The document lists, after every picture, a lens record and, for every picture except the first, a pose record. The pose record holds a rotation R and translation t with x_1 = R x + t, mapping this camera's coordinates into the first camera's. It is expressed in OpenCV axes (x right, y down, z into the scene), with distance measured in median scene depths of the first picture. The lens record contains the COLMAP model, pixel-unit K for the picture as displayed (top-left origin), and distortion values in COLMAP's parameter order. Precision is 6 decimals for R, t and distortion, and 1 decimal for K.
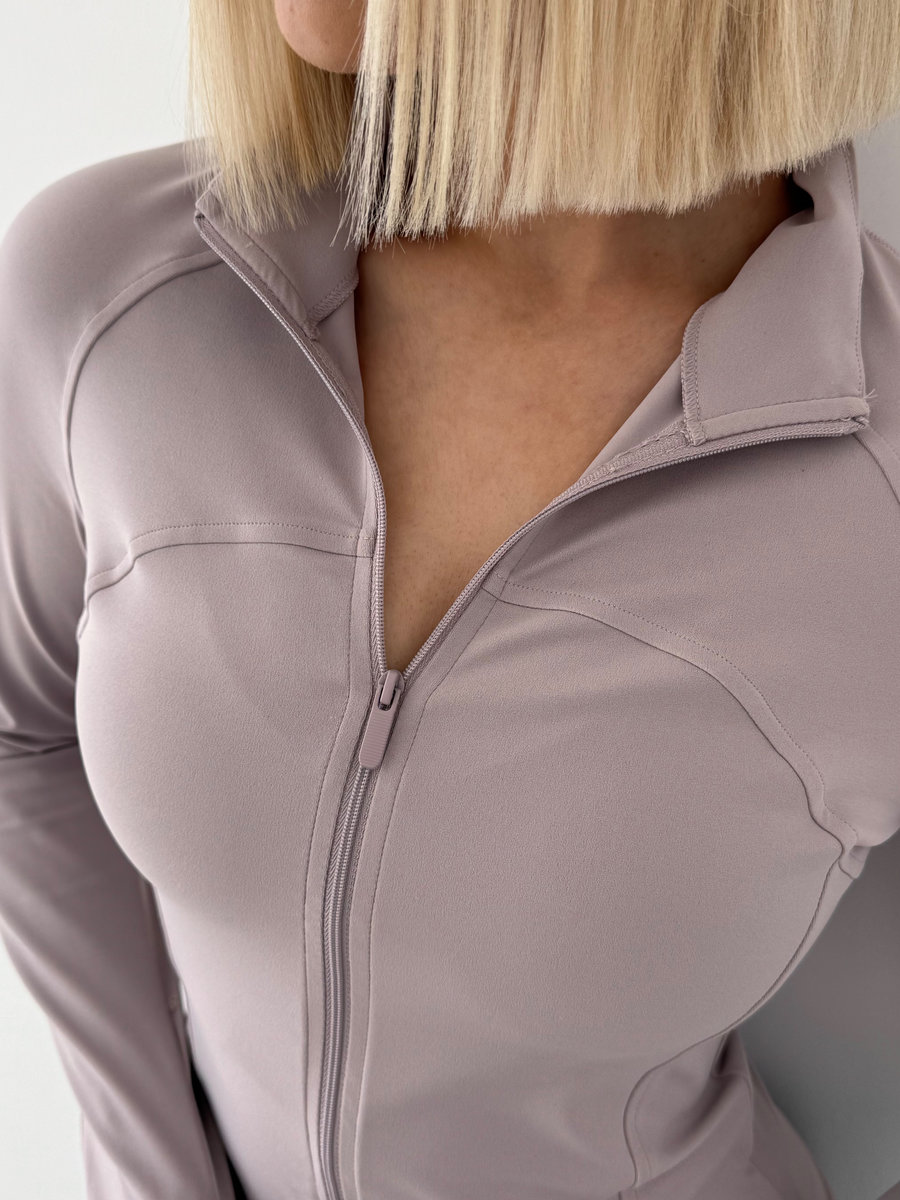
lens RADIAL K [[1259.3, 0, 453.2], [0, 1259.3, 603.9], [0, 0, 1]] dist [0.184313, 0.000000]
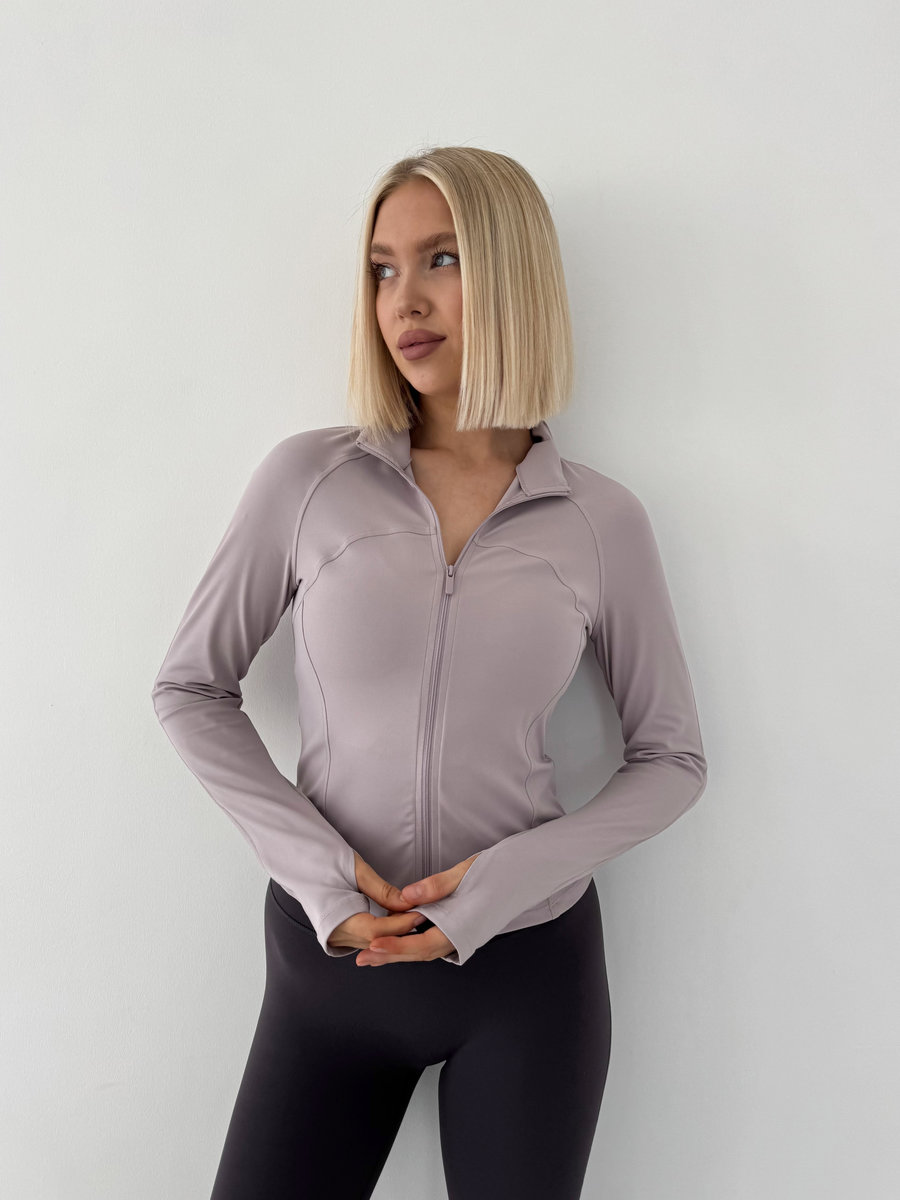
lens RADIAL K [[1002.5, 0, 450.2], [0, 1002.5, 593.1], [0, 0, 1]] dist [0.051182, 0.006050]
pose [[0.917224, -0.012504, 0.398175, -1.023376], [0.157961, 0.928991, -0.334701, 0.932959], [-0.365715, 0.369892, 0.854068, -1.060712]]
